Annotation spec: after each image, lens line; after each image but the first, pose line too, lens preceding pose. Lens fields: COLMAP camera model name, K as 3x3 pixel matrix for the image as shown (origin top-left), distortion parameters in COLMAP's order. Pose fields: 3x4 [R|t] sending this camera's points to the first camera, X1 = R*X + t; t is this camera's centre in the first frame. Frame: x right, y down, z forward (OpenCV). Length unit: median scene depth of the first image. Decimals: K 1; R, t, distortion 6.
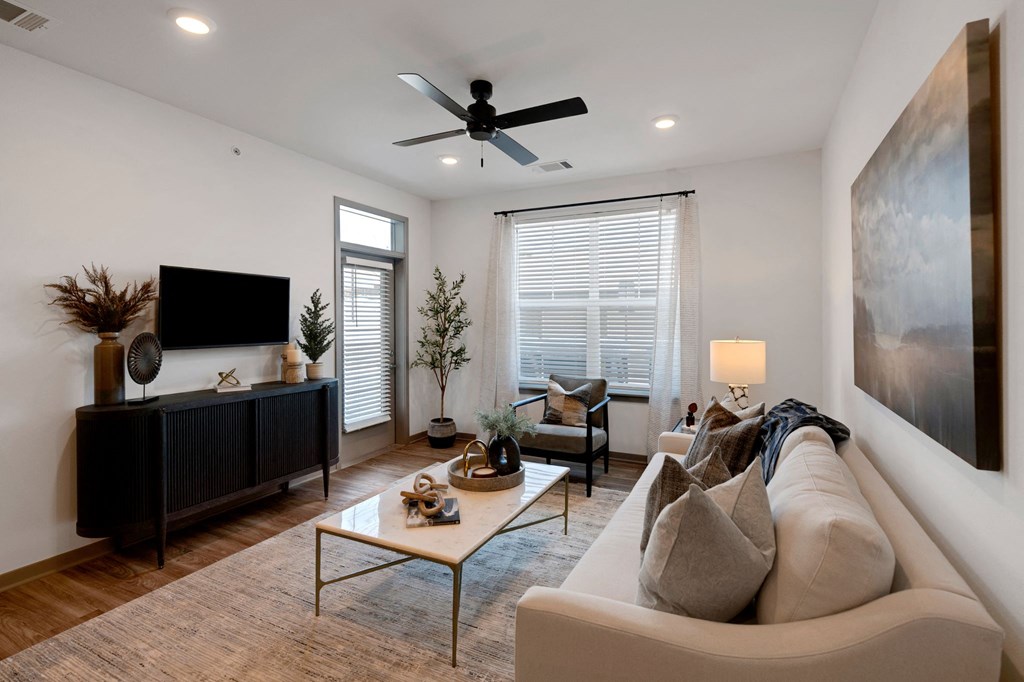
lens RADIAL K [[475.3, 0, 514.8], [0, 475.3, 337.4], [0, 0, 1]] dist [0.003622, 0.000211]
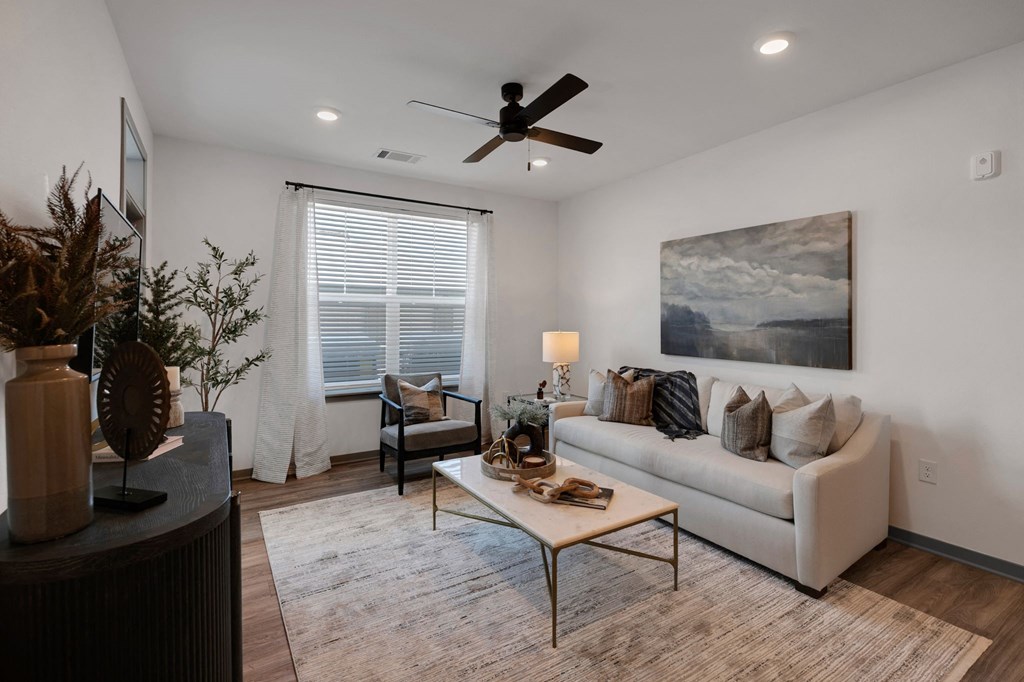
lens RADIAL K [[475.3, 0, 517.0], [0, 475.3, 333.1], [0, 0, 1]] dist [0.003622, 0.000211]
pose [[0.518297, -0.027164, 0.854769, -0.615000], [0.028682, 0.999485, 0.014371, -0.010624], [-0.854719, 0.017068, 0.518810, 0.301303]]
